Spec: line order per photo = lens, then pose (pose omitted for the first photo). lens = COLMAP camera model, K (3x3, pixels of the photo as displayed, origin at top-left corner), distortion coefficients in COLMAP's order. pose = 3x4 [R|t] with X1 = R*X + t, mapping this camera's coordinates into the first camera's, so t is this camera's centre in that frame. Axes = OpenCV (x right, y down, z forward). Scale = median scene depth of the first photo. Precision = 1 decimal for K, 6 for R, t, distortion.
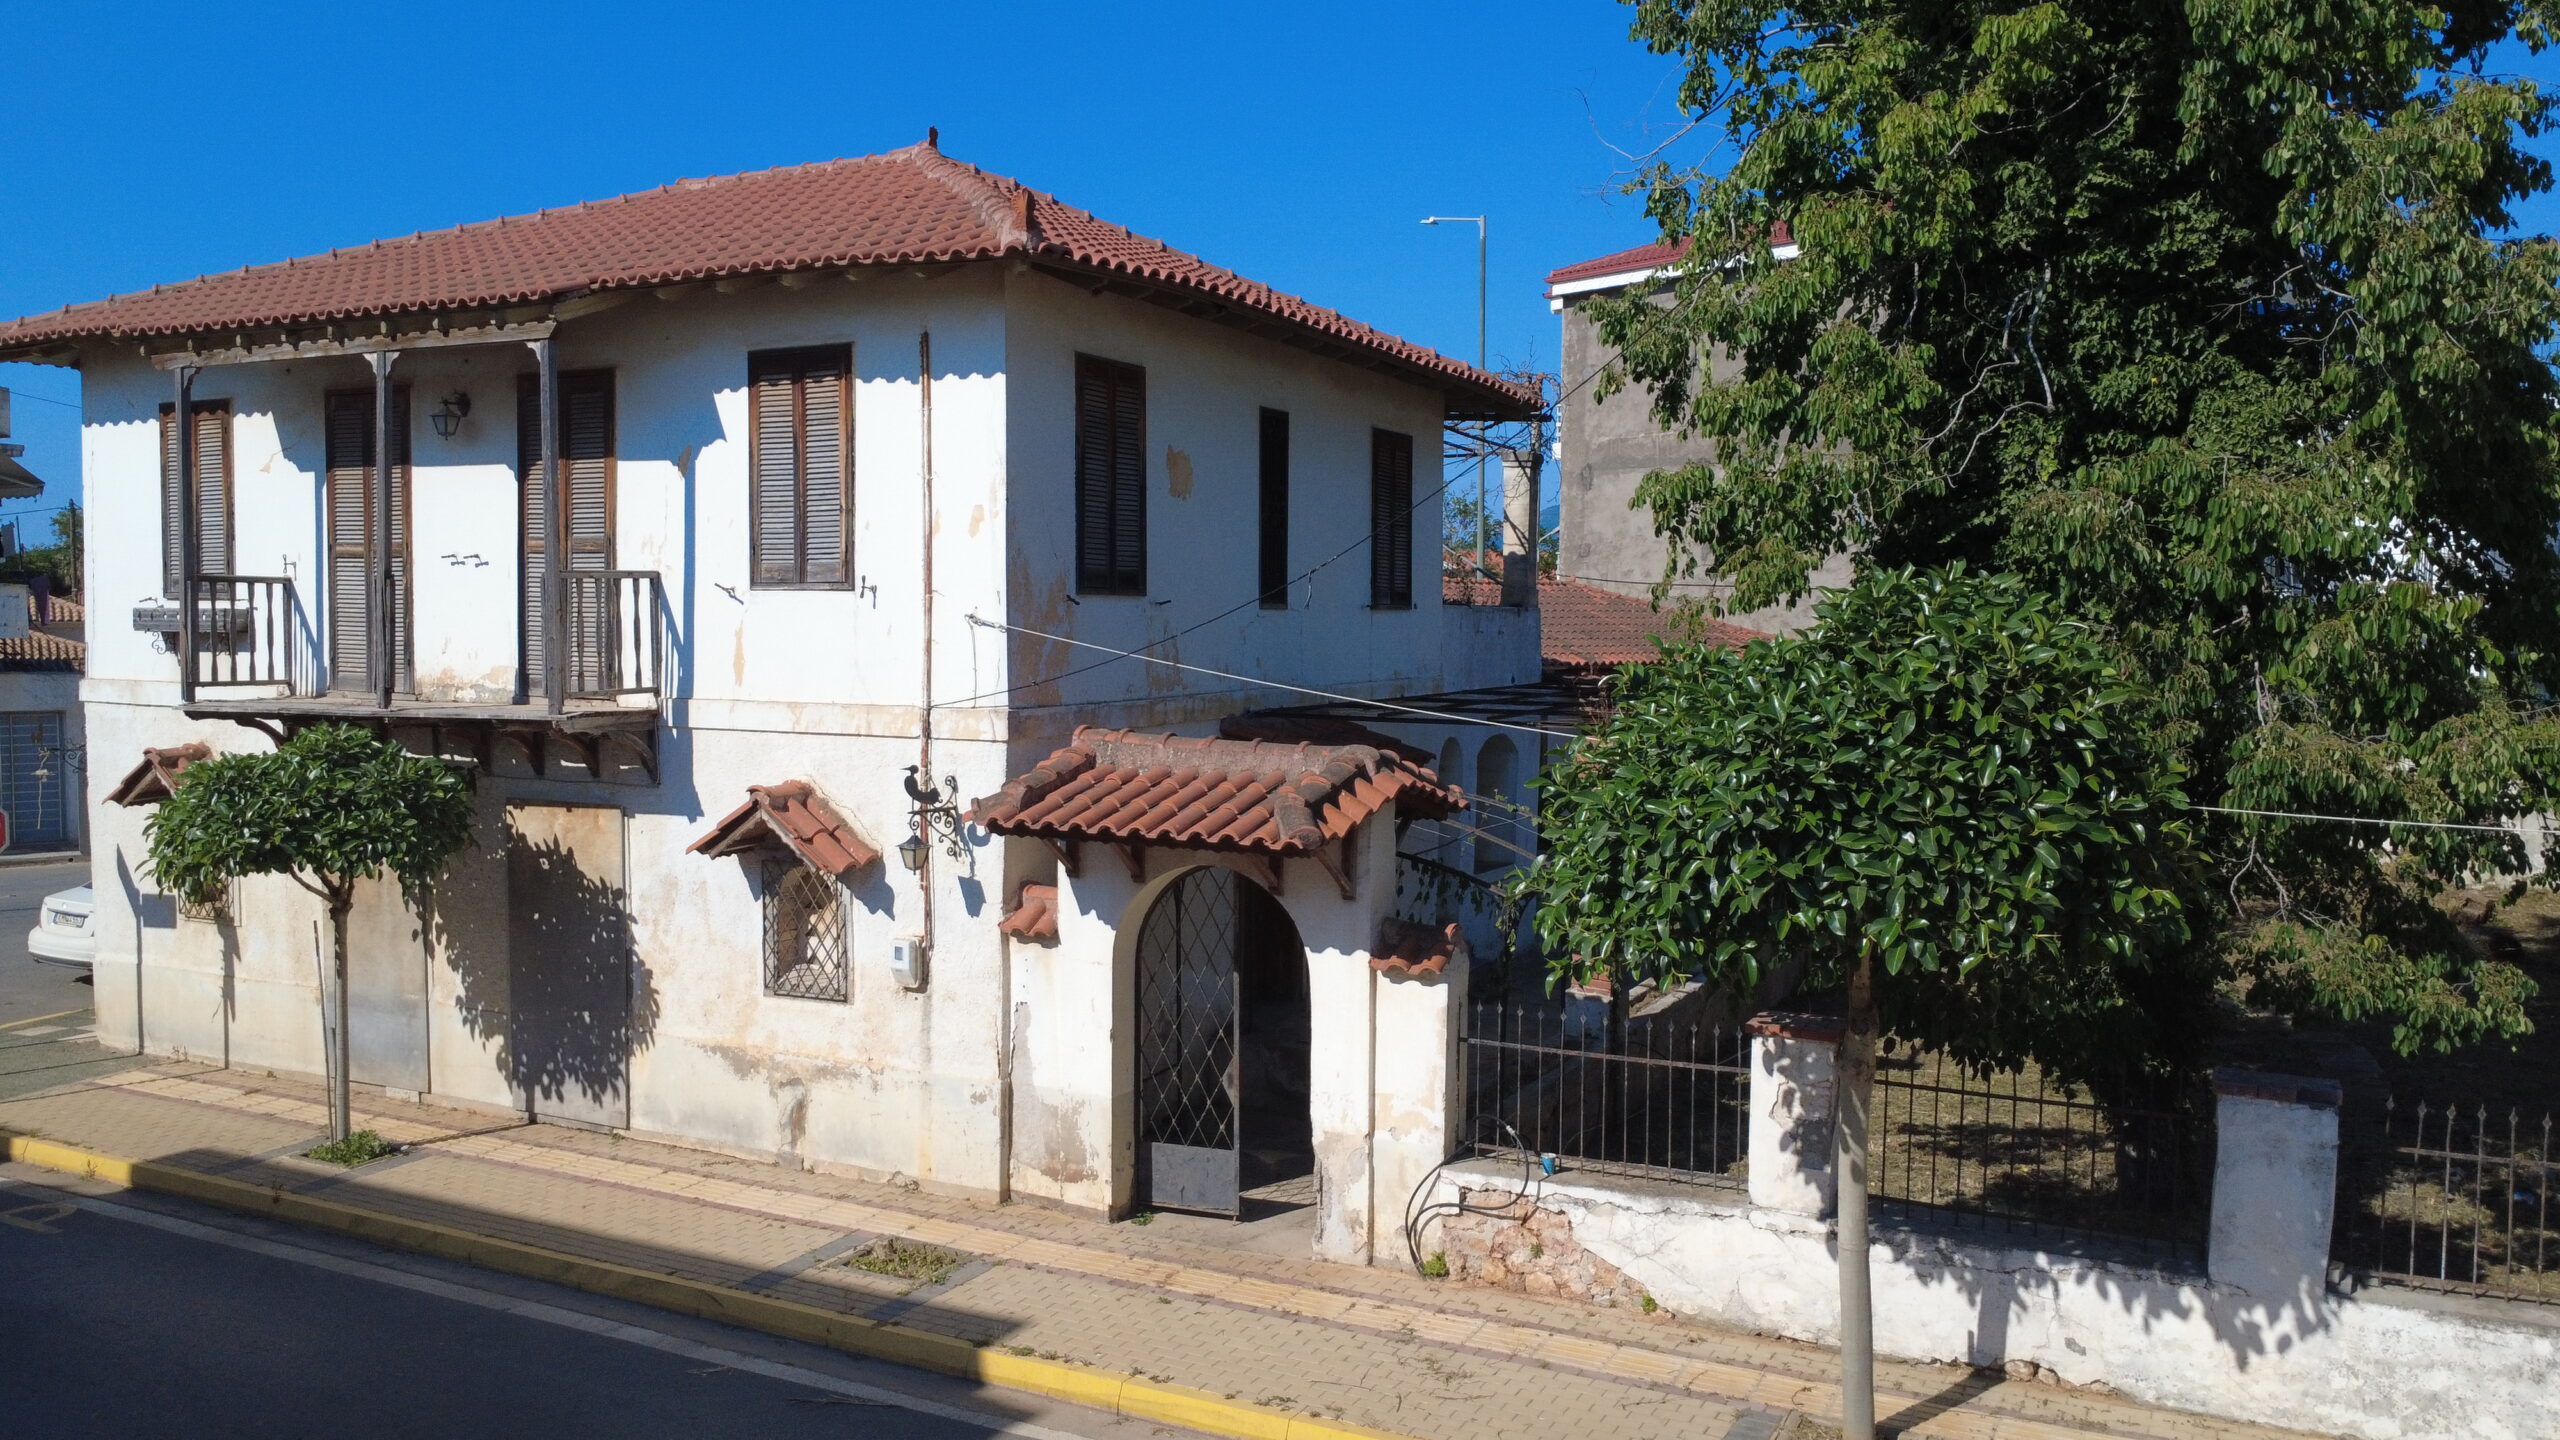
lens RADIAL K [[1931.4, 0, 1279.1], [0, 1931.4, 716.1], [0, 0, 1]] dist [0.004597, -0.003919]
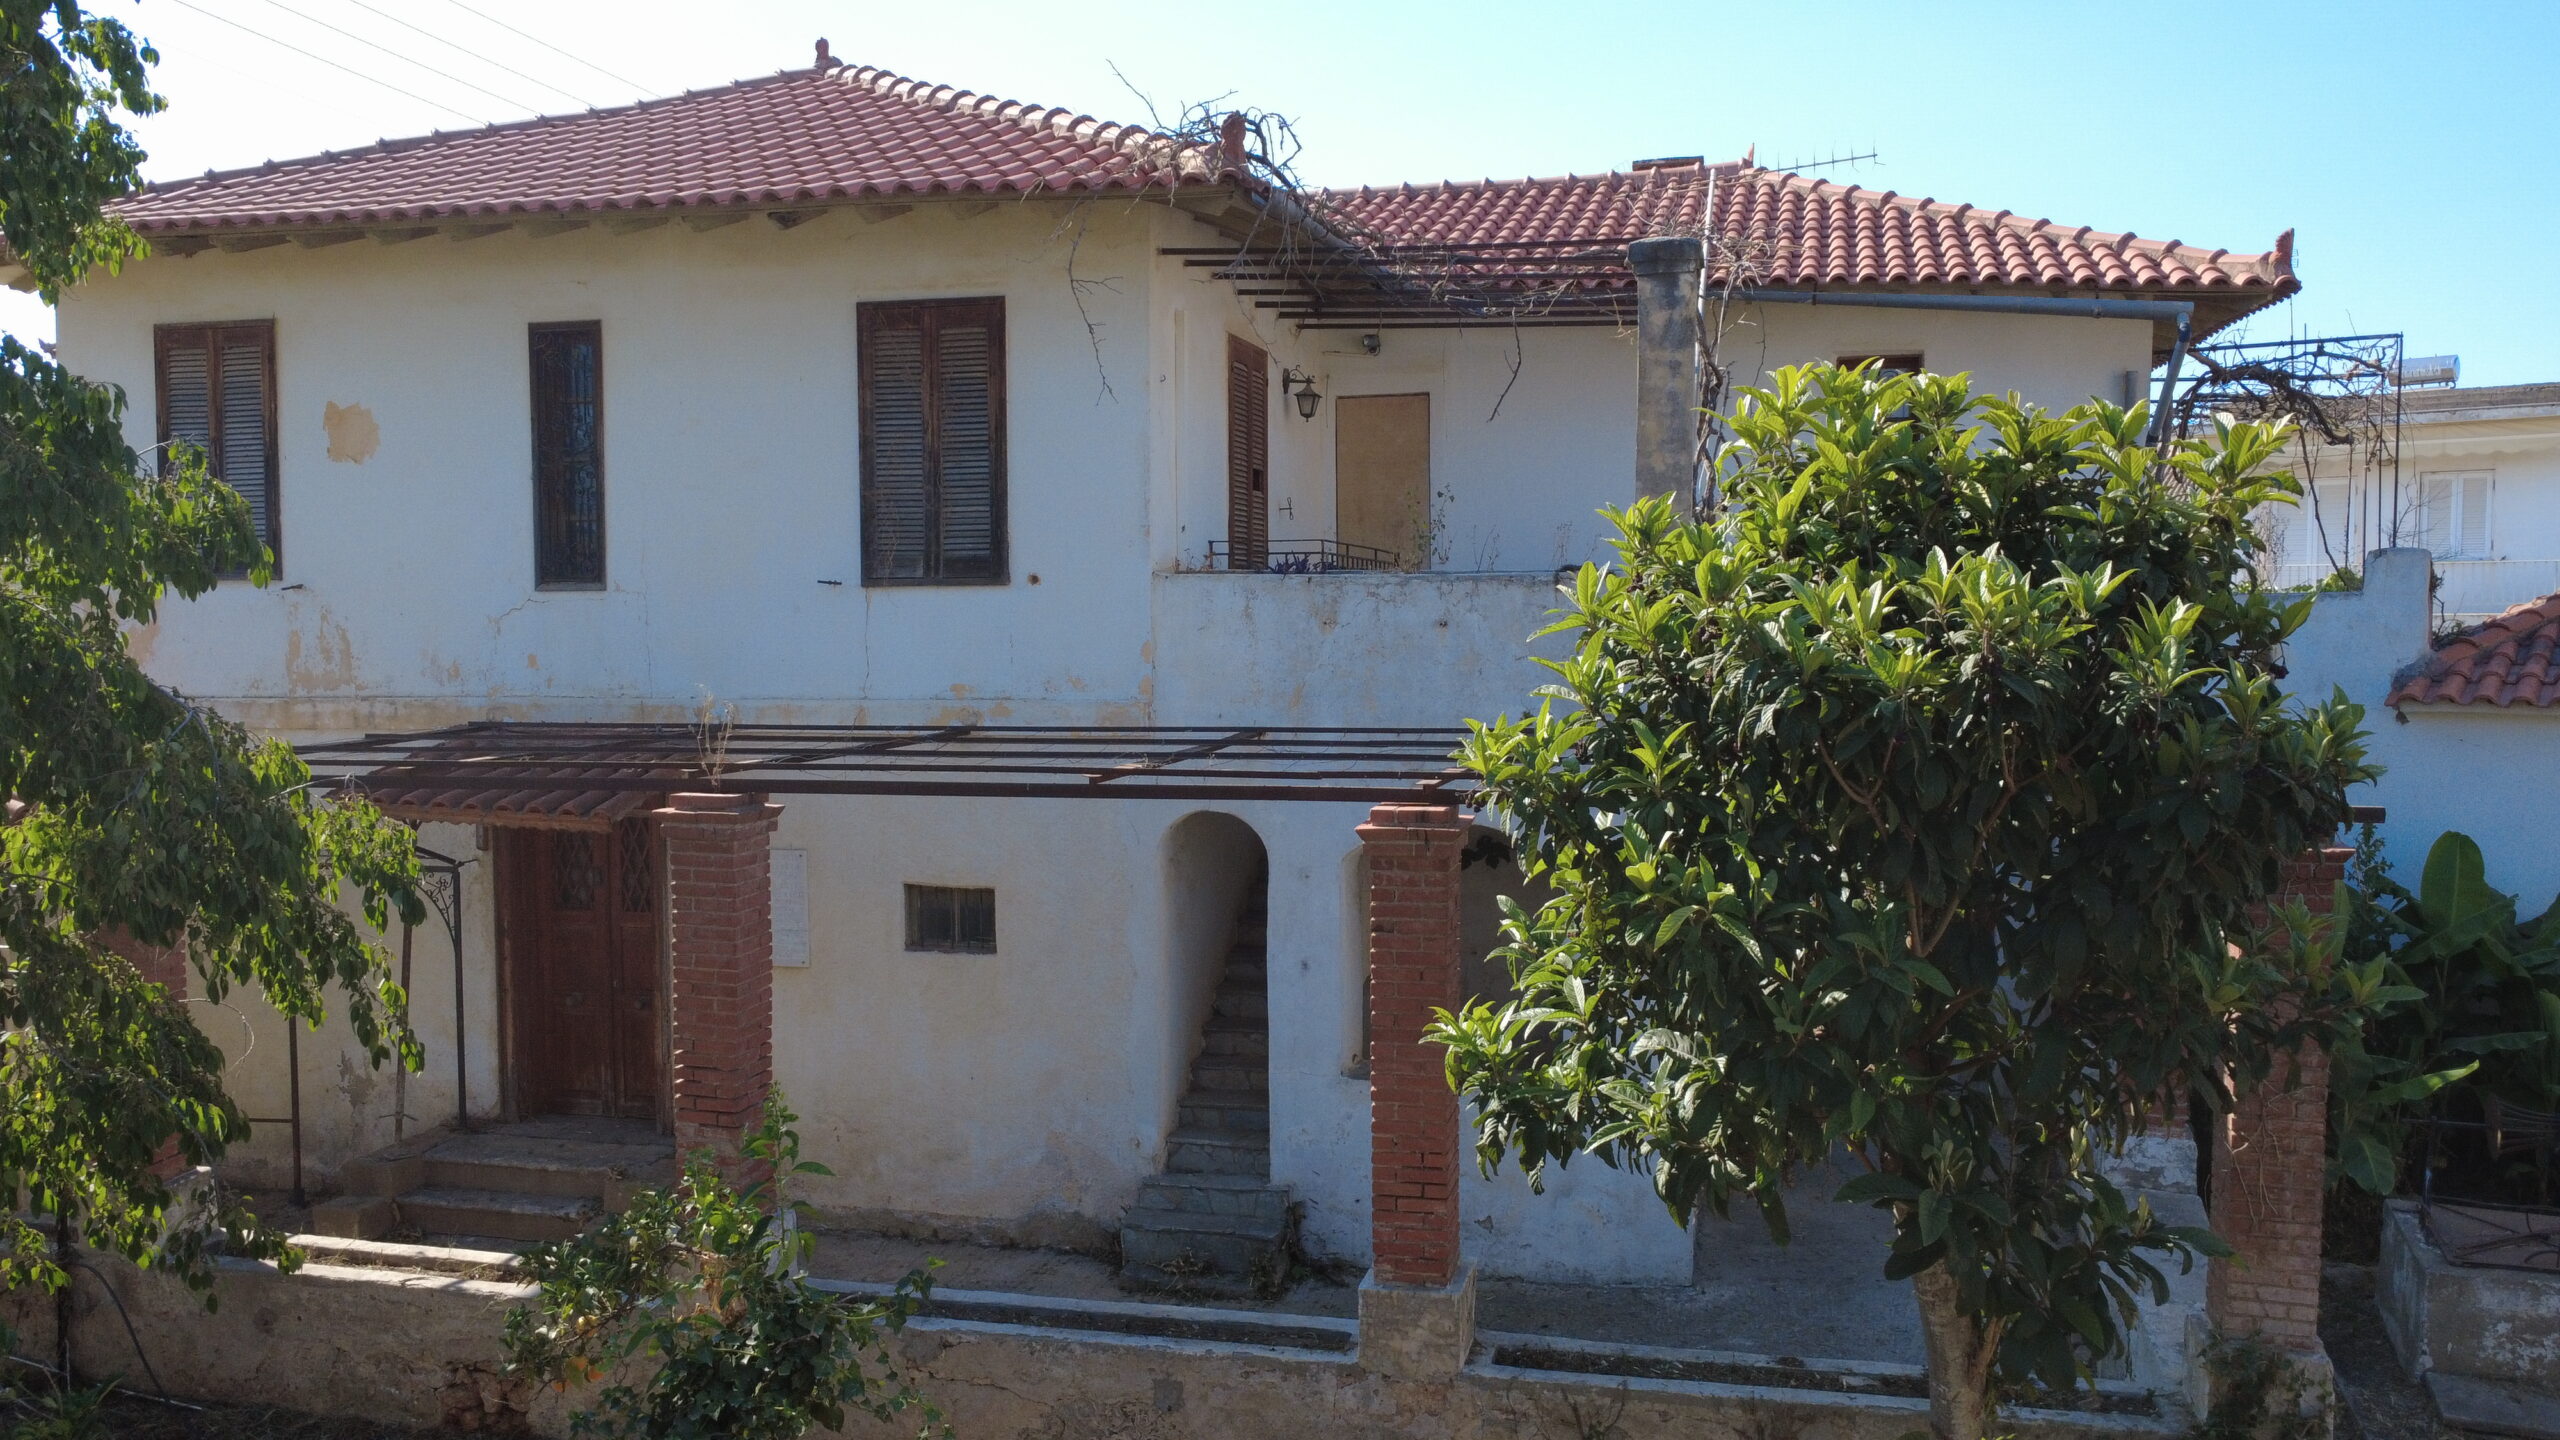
lens RADIAL K [[1931.4, 0, 1277.2], [0, 1931.4, 718.9], [0, 0, 1]] dist [0.004597, -0.003919]
pose [[0.253657, 0.045024, -0.966246, 0.795341], [-0.051632, 0.998122, 0.032955, -0.045341], [0.965915, 0.041530, 0.255505, 1.076519]]
